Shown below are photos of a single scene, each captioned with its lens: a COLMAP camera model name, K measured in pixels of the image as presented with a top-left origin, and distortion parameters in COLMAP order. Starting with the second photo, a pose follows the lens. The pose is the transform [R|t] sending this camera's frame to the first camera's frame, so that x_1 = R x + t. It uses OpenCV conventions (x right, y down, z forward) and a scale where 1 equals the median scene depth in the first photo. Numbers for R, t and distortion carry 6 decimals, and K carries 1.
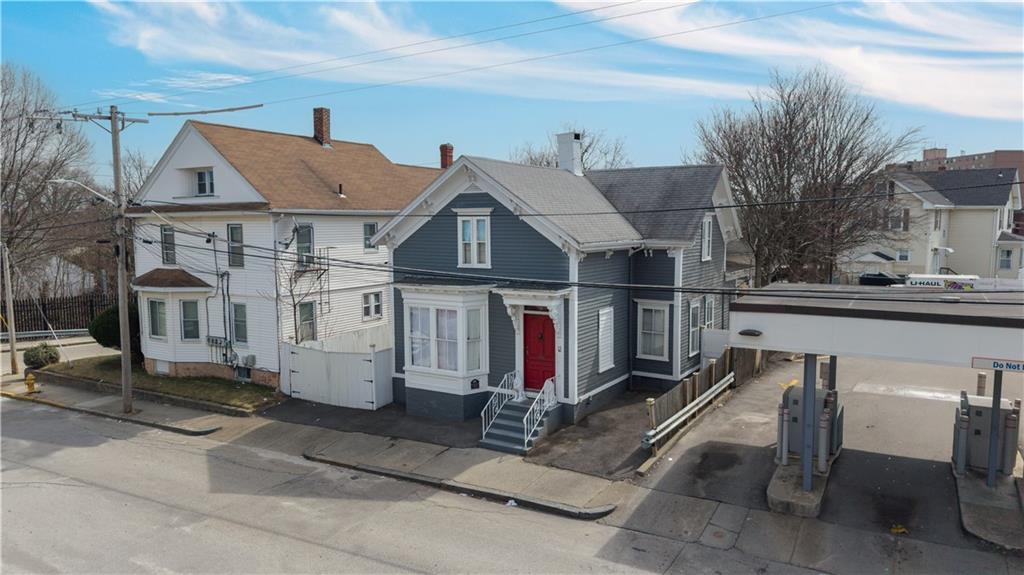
lens RADIAL K [[699.7, 0, 525.2], [0, 699.7, 287.1], [0, 0, 1]] dist [0.001310, -0.000936]
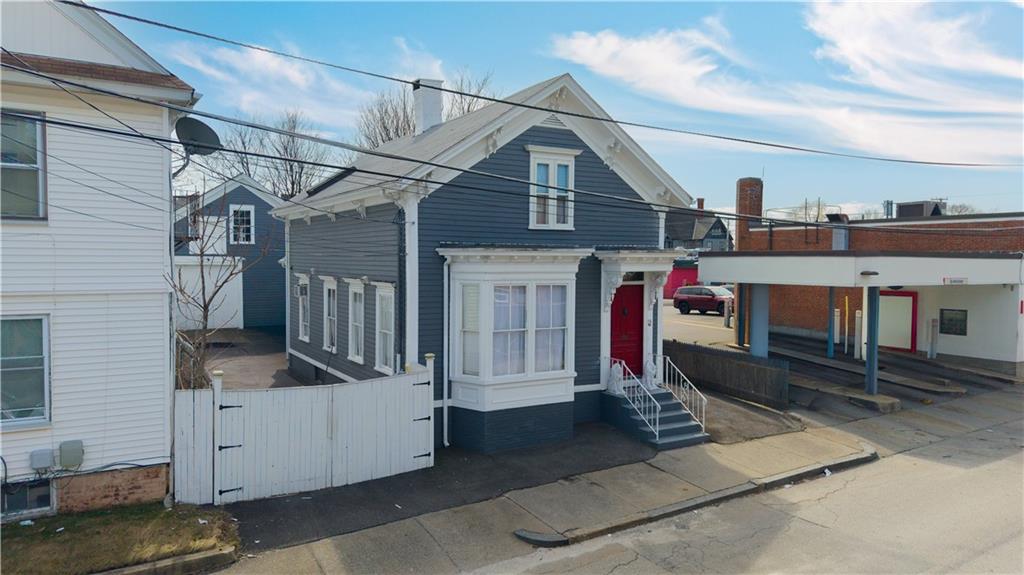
lens RADIAL K [[699.7, 0, 525.2], [0, 699.7, 287.1], [0, 0, 1]] dist [0.001310, -0.000936]
pose [[0.460972, -0.025746, 0.887041, -0.750312], [0.077182, 0.996954, -0.011173, 0.040104], [-0.884052, 0.073614, 0.461555, 0.693293]]
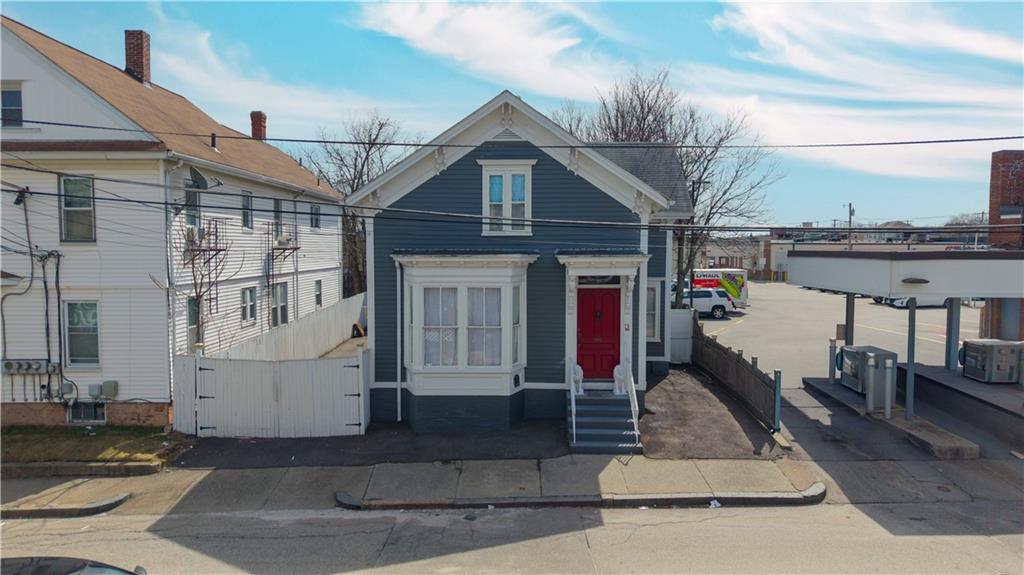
lens RADIAL K [[699.7, 0, 525.2], [0, 699.7, 287.1], [0, 0, 1]] dist [0.001310, -0.000936]
pose [[0.861724, -0.023987, 0.506810, -0.464217], [0.043522, 0.998695, -0.026731, 0.054216], [-0.505508, 0.045092, 0.861643, 0.307632]]
